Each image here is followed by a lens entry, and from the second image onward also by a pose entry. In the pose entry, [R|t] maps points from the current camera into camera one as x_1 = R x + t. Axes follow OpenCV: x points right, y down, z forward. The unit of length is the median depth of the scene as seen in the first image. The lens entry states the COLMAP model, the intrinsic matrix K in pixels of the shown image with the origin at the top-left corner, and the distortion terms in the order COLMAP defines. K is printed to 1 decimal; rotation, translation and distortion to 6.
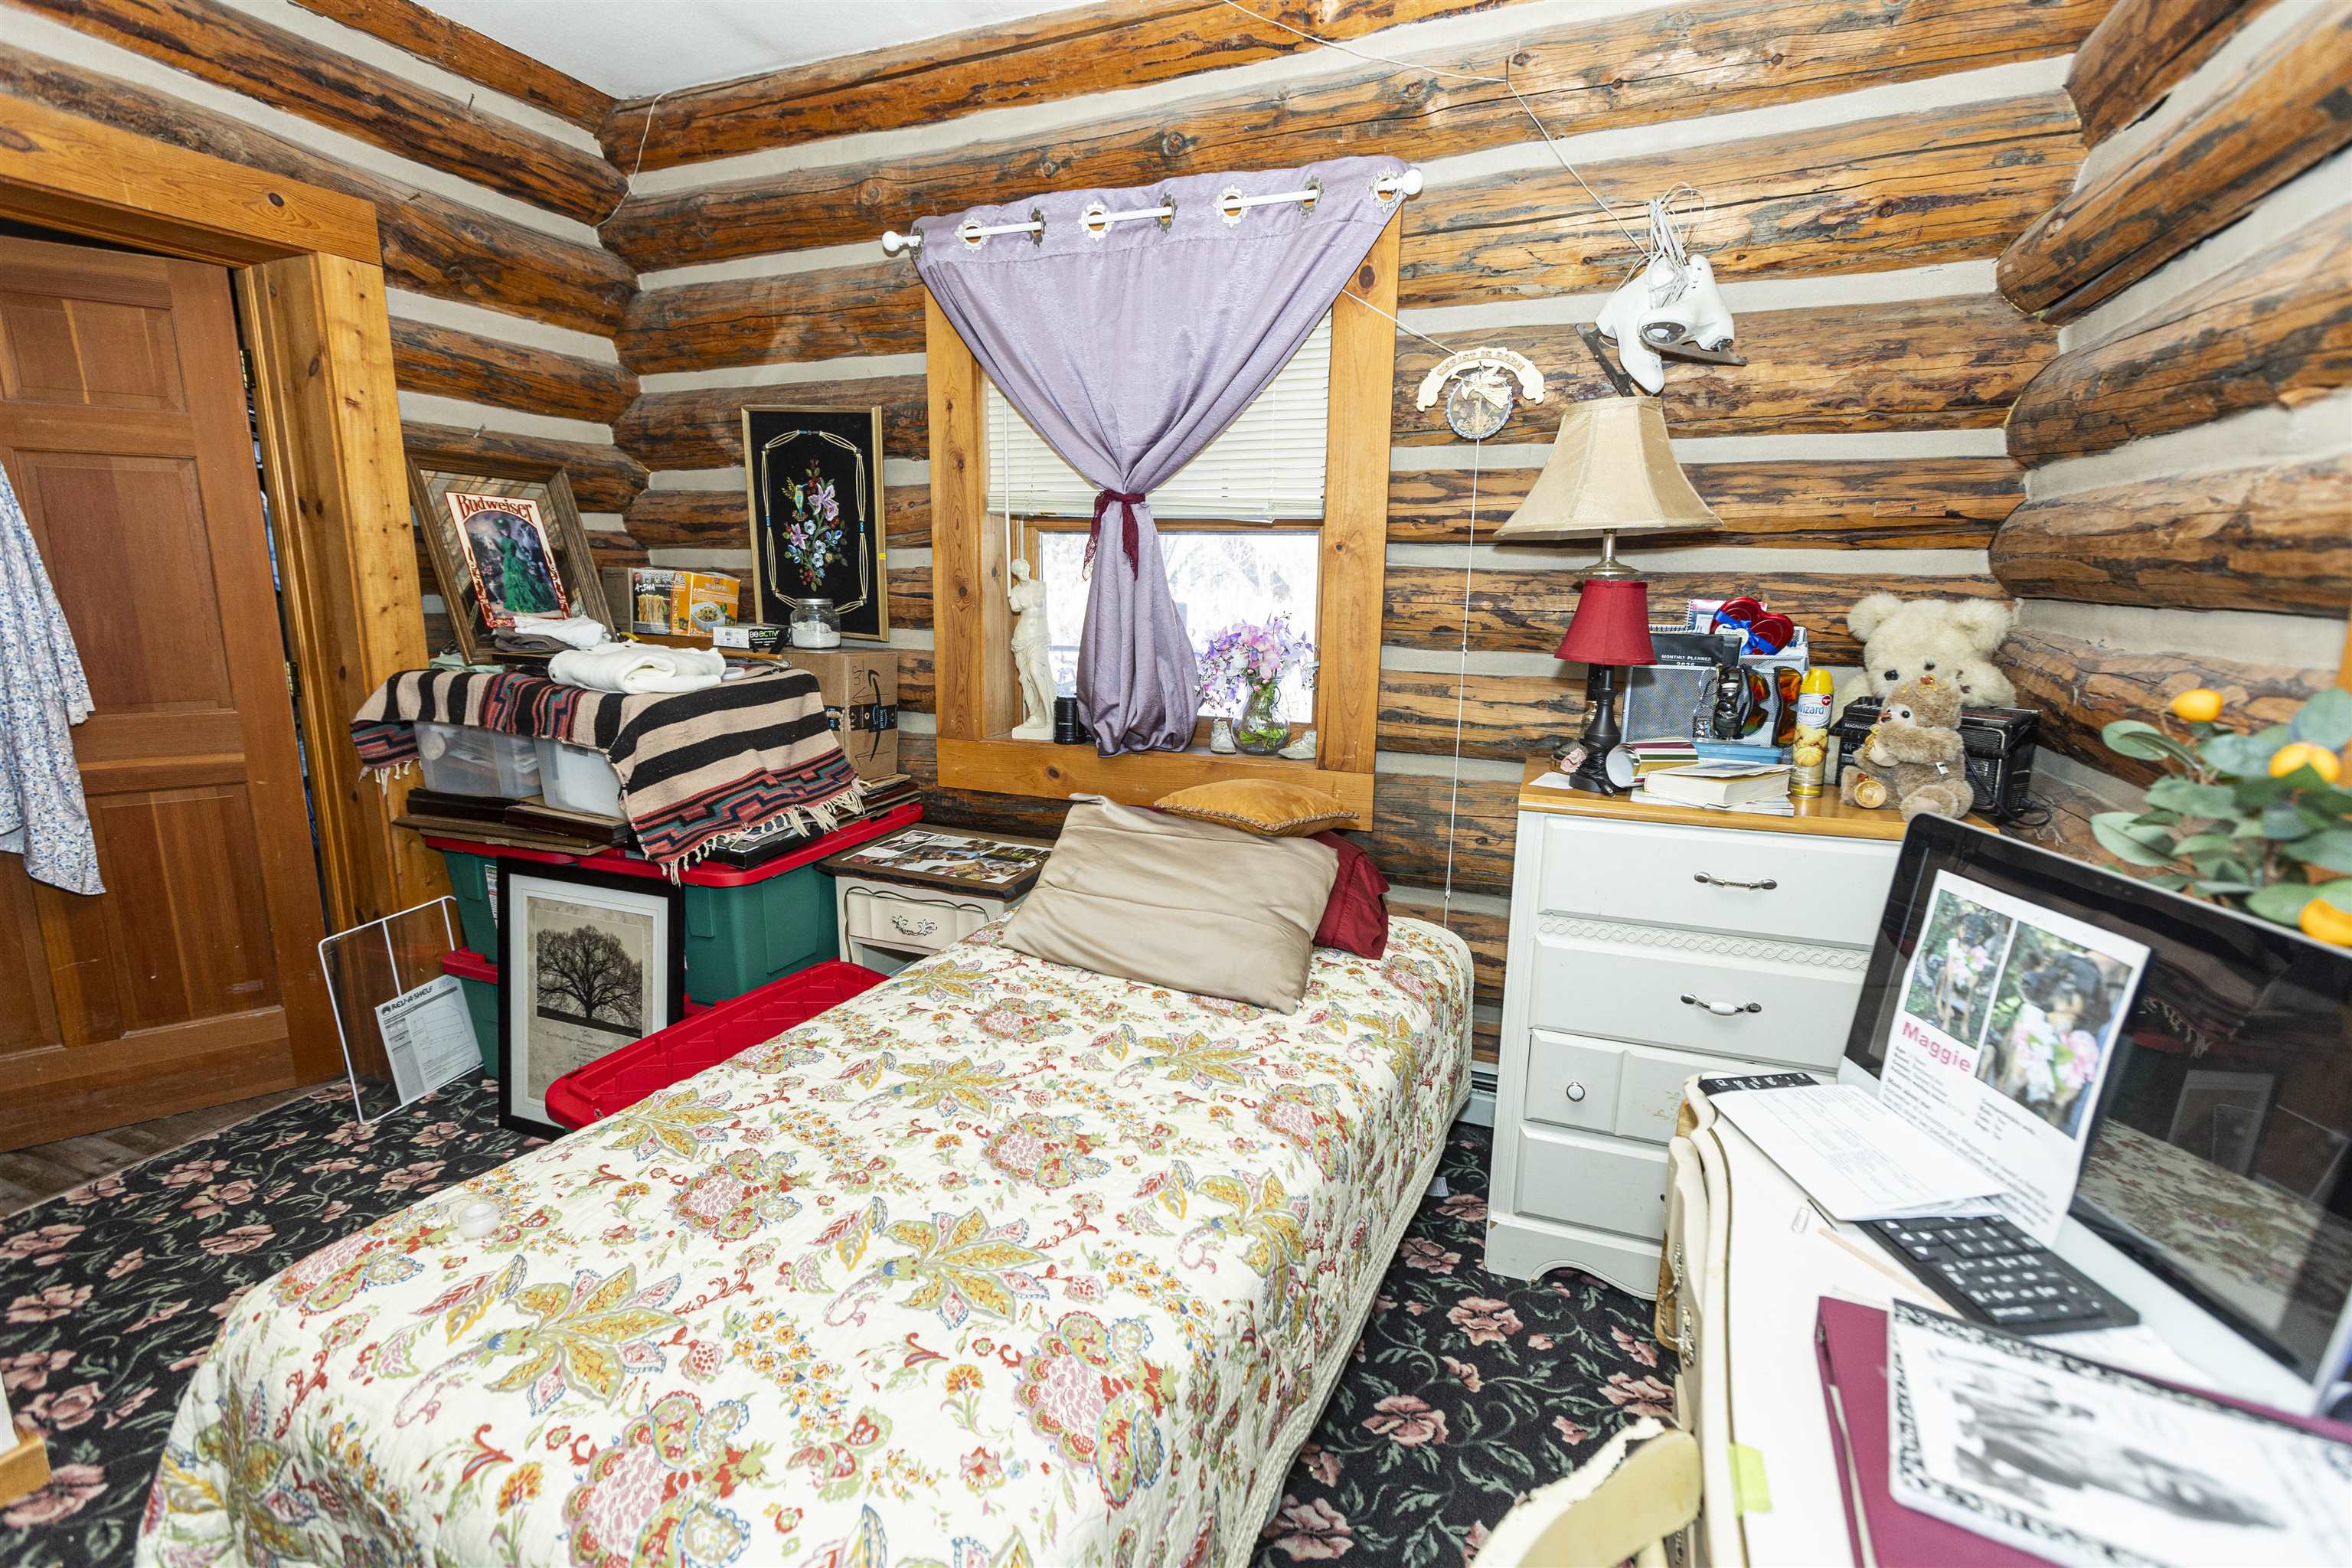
lens RADIAL K [[1034.5, 0, 1157.1], [0, 1034.5, 771.1], [0, 0, 1]] dist [0.005088, -0.000207]
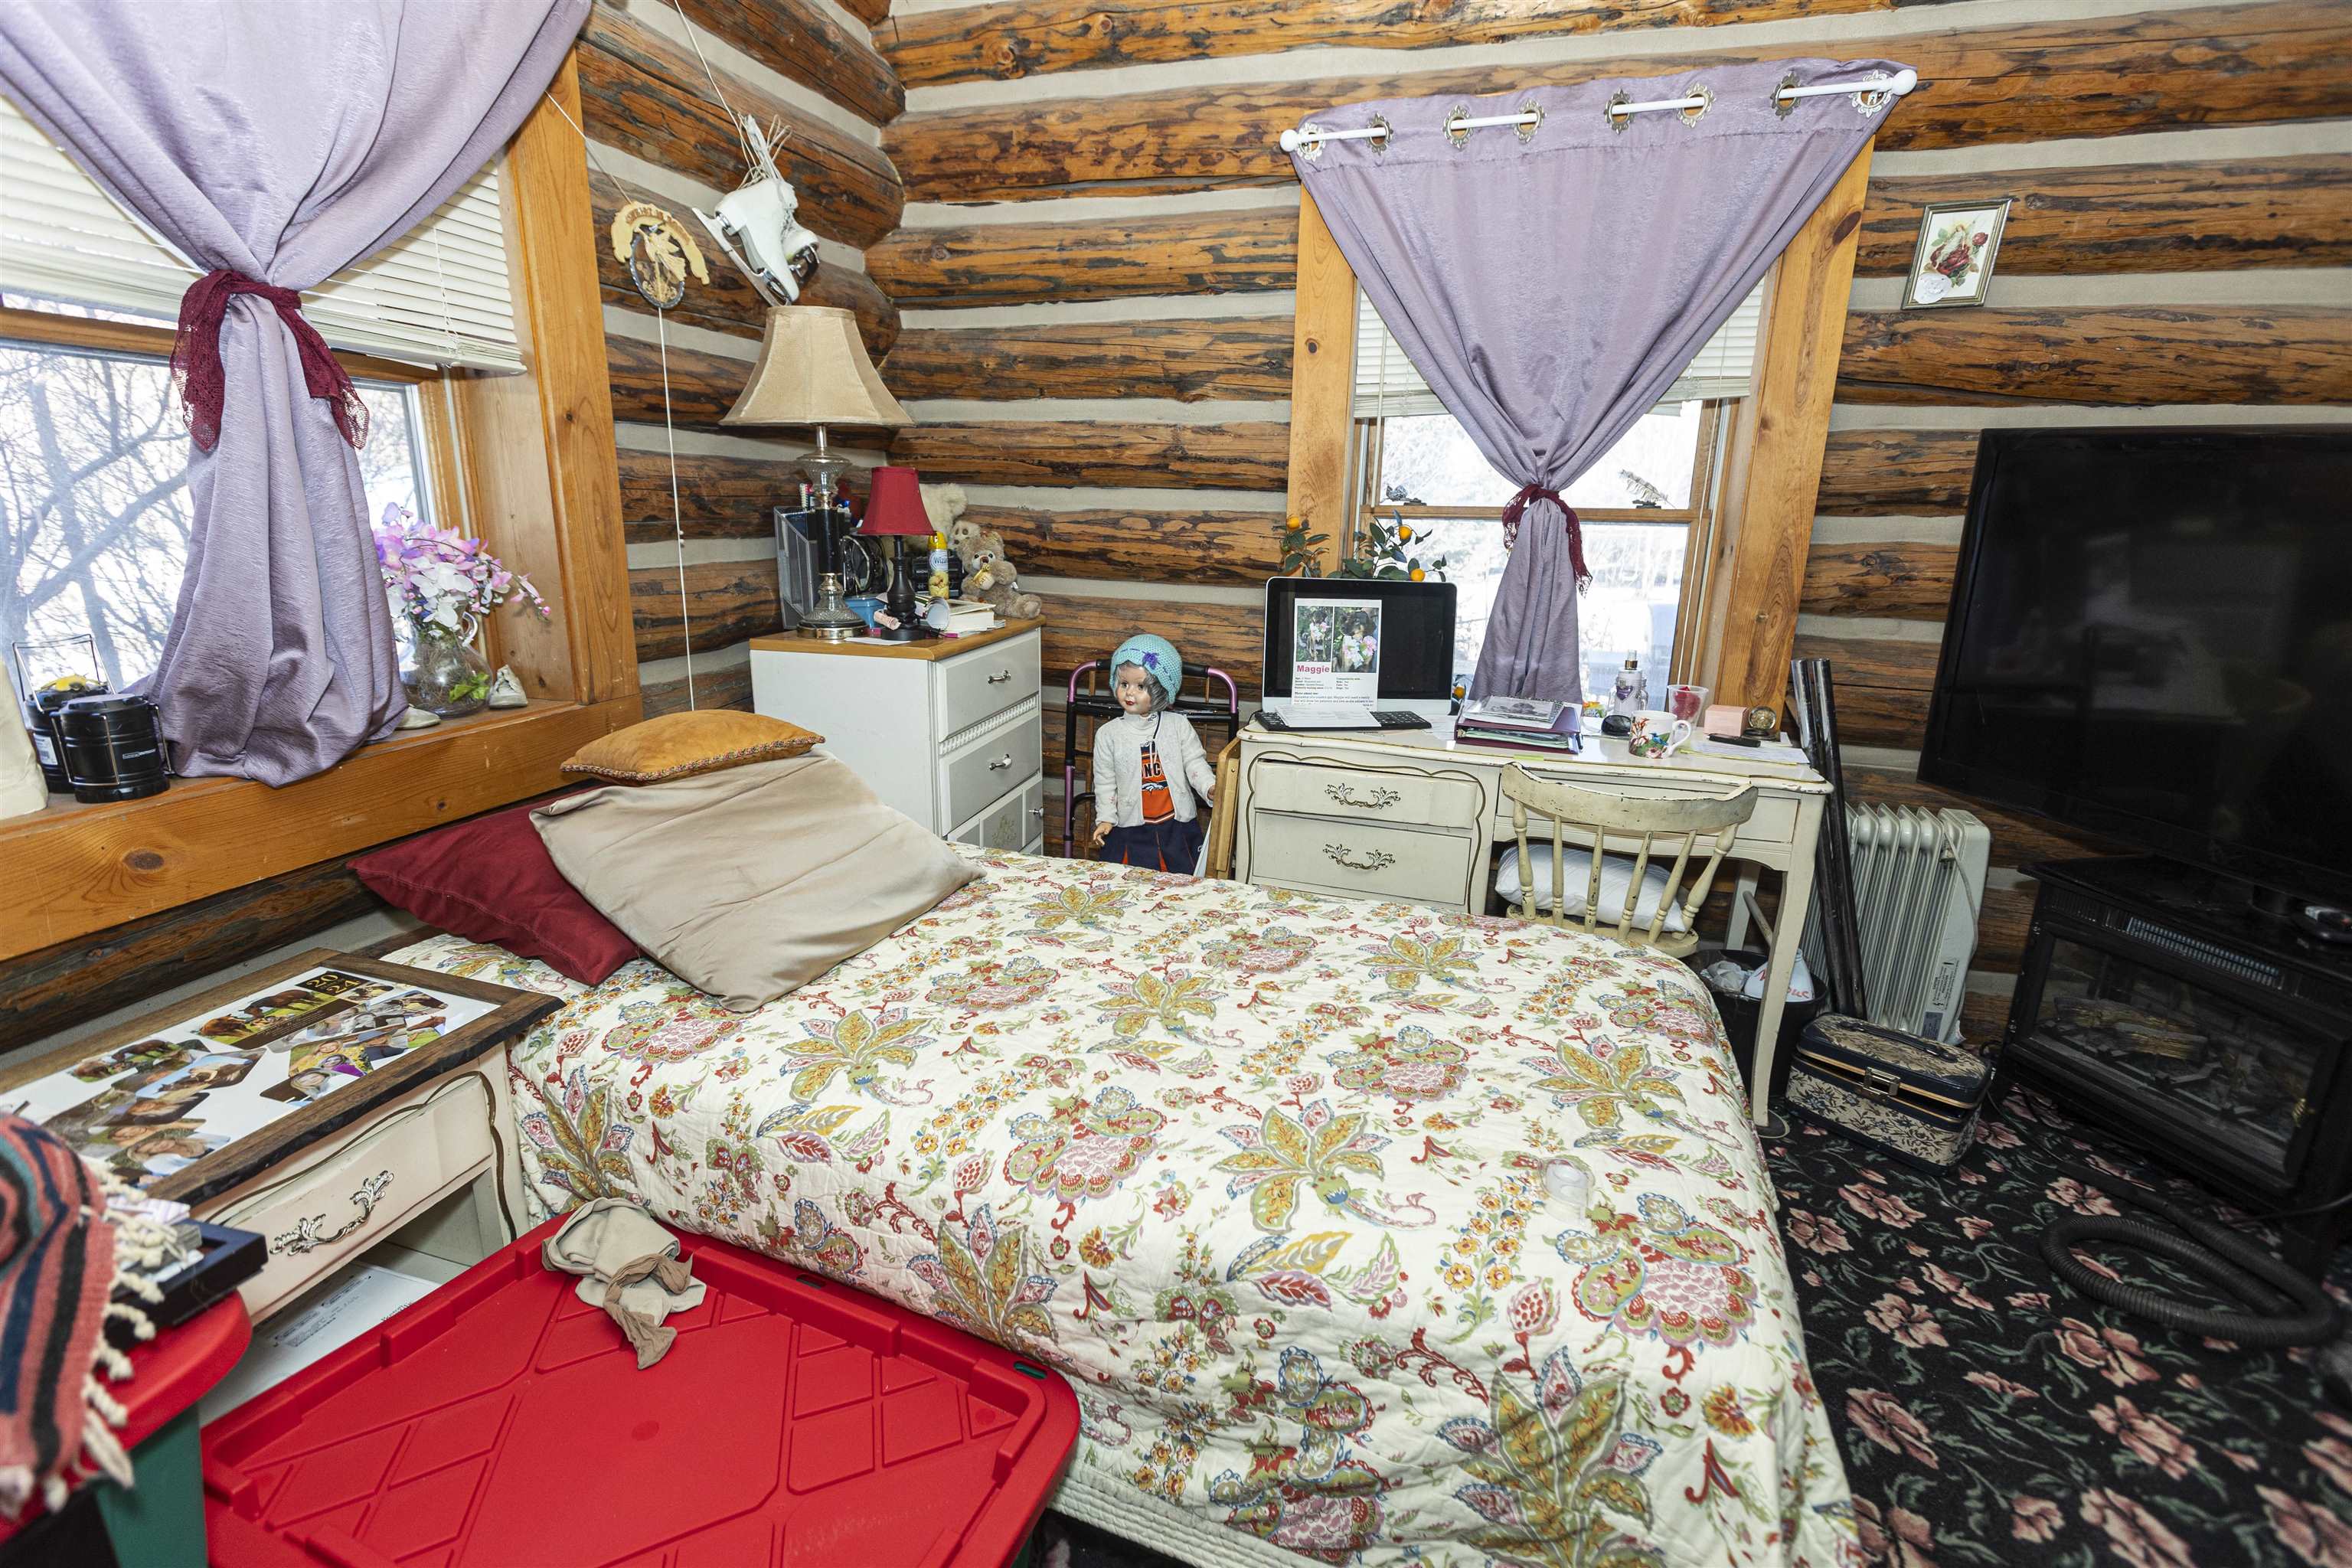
lens RADIAL K [[1053.7, 0, 1125.7], [0, 1053.7, 777.1], [0, 0, 1]] dist [-0.012742, 0.000006]
pose [[-0.098679, -0.265295, 0.959104, -0.913106], [0.167839, 0.945564, 0.278817, -0.143234], [-0.980863, 0.188488, -0.048780, 0.886087]]
